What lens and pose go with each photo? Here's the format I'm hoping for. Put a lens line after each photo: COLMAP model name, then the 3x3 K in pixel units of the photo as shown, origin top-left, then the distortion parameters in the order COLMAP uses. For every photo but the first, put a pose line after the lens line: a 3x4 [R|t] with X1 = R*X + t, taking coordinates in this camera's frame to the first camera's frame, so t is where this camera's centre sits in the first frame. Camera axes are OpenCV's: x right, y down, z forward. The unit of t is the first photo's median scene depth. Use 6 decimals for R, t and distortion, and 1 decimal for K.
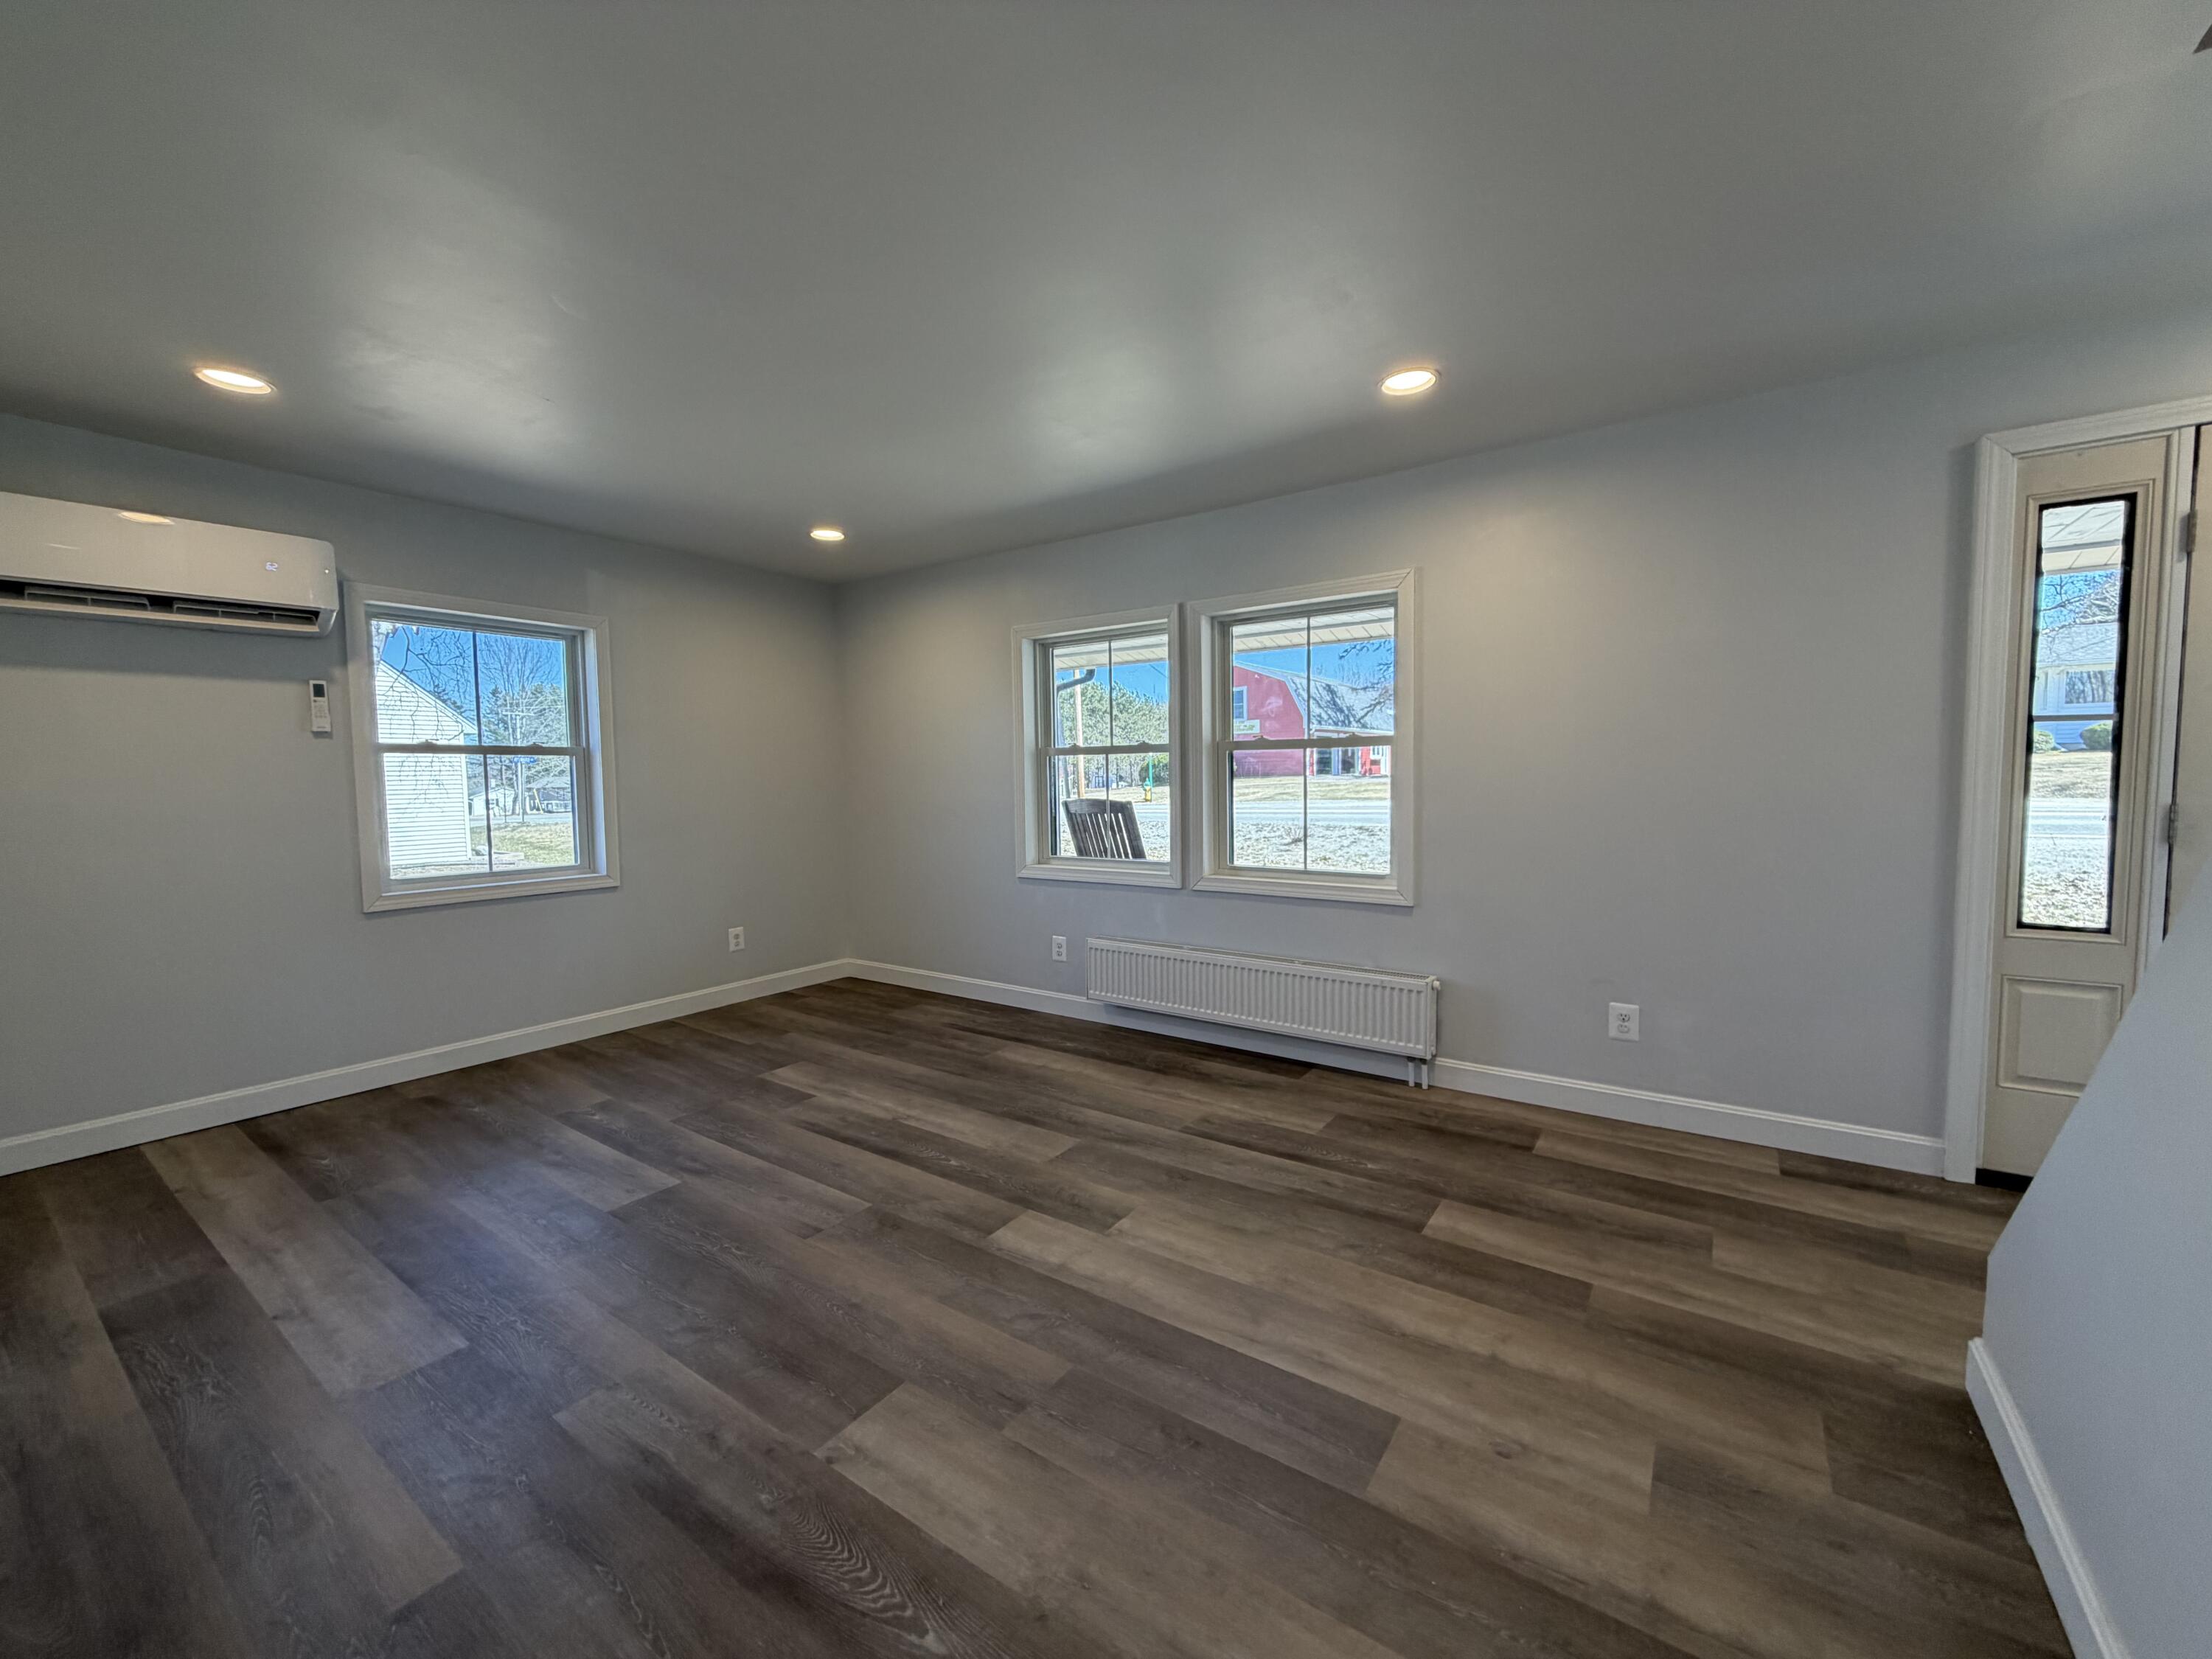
lens RADIAL K [[879.9, 0, 1108.9], [0, 879.9, 833.2], [0, 0, 1]] dist [0.000278, -0.000349]
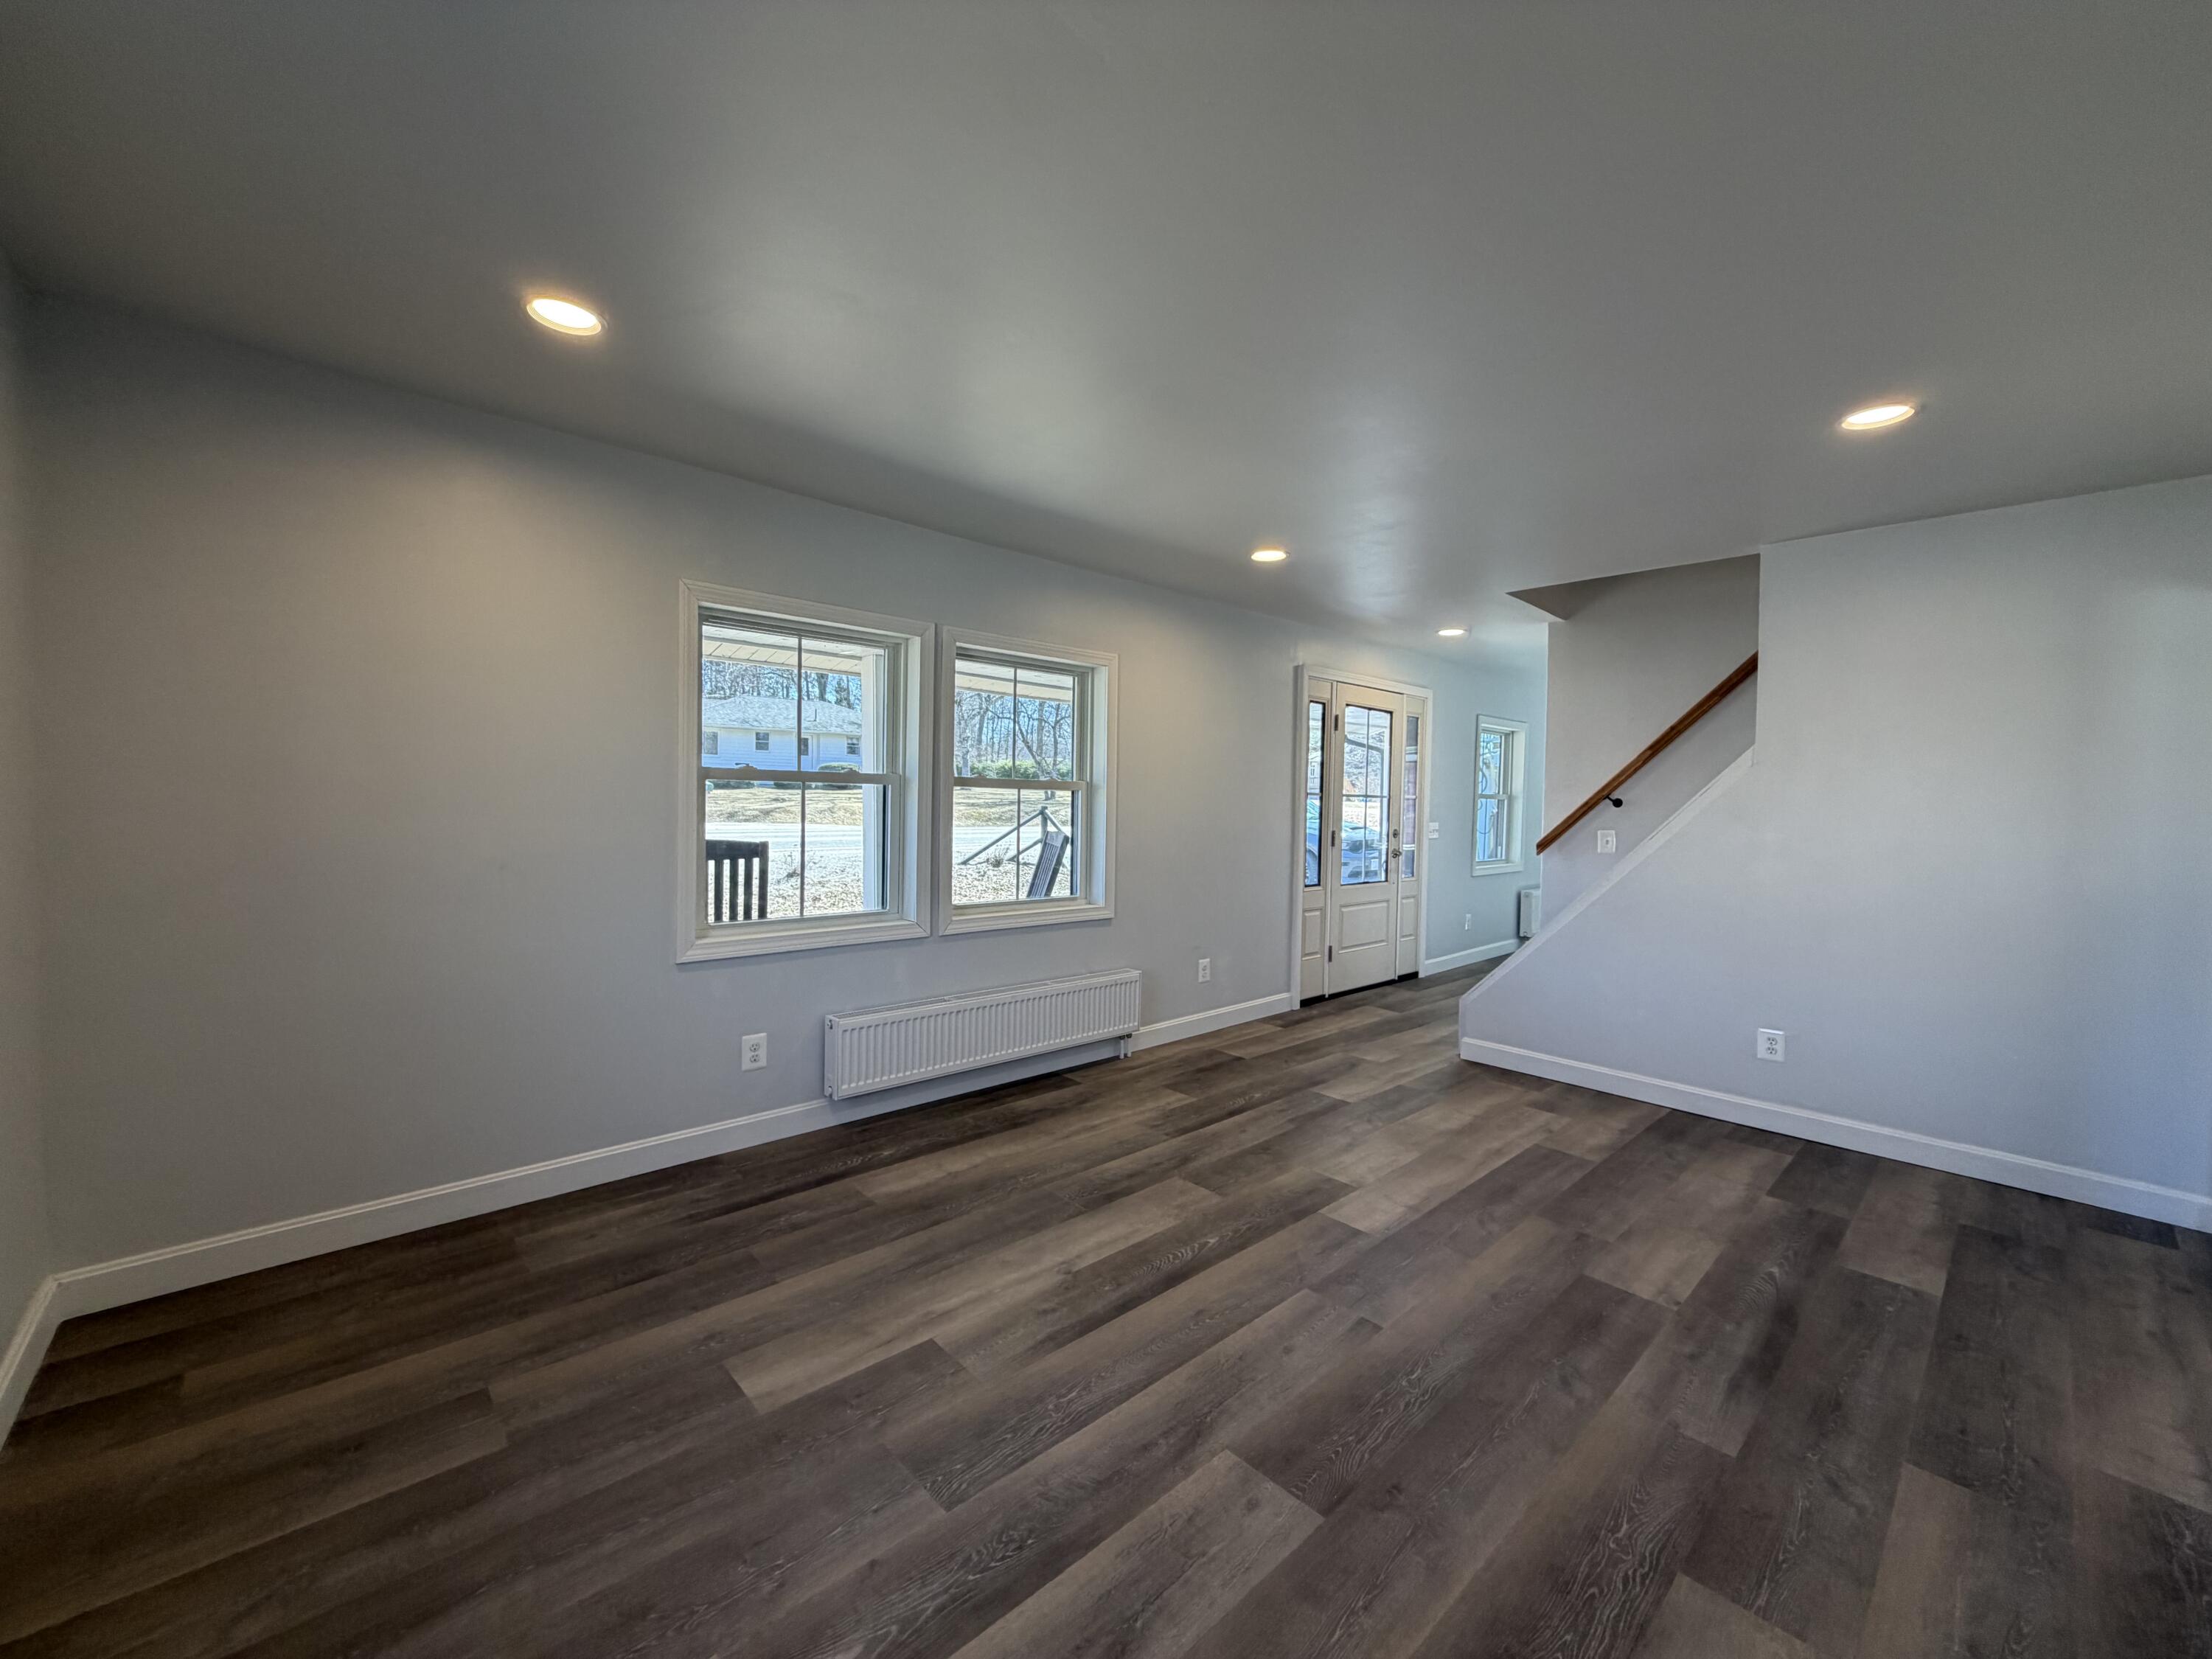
lens RADIAL K [[879.9, 0, 1096.8], [0, 879.9, 824.1], [0, 0, 1]] dist [0.000278, -0.000349]
pose [[0.214863, -0.007635, 0.976614, -1.094466], [0.045190, 0.998976, -0.002133, -0.060991], [-0.975598, 0.044591, 0.214988, 0.903915]]
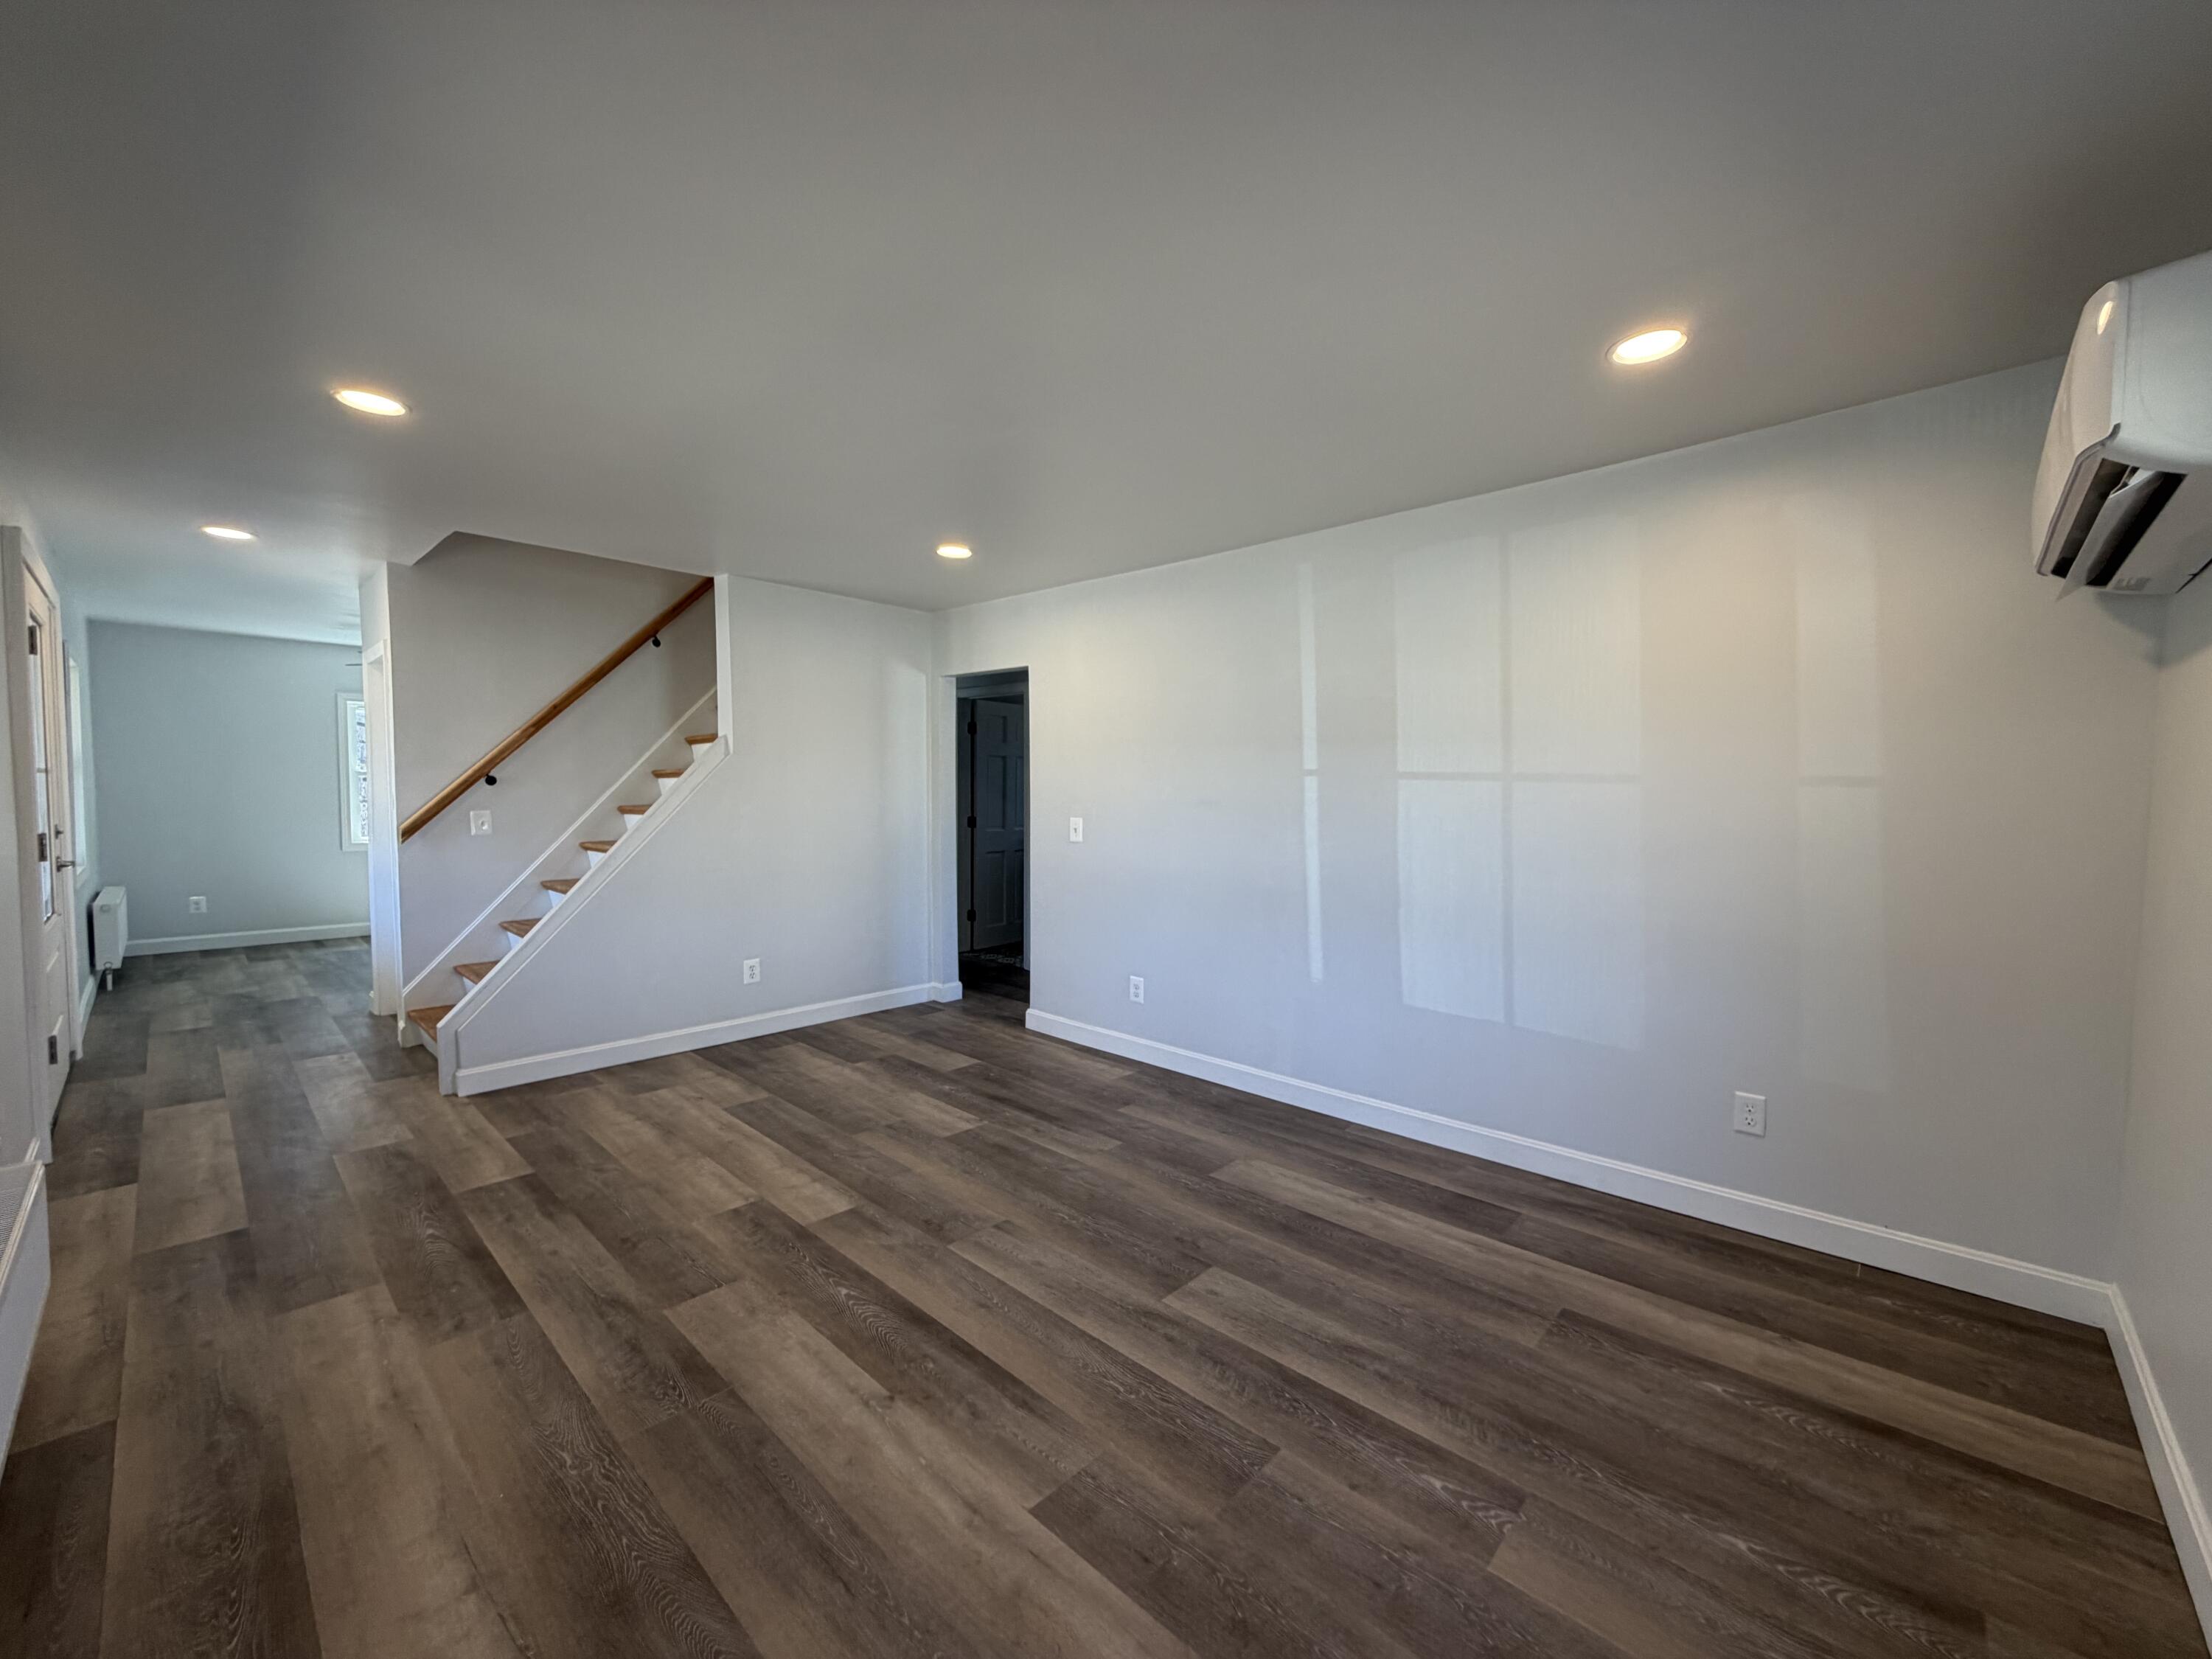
lens RADIAL K [[879.9, 0, 1108.2], [0, 879.9, 829.9], [0, 0, 1]] dist [0.000278, -0.000349]
pose [[-0.989822, -0.002506, 0.142289, -0.535135], [0.013934, 0.993335, 0.114421, -0.140390], [-0.141627, 0.115239, -0.983190, 1.722692]]
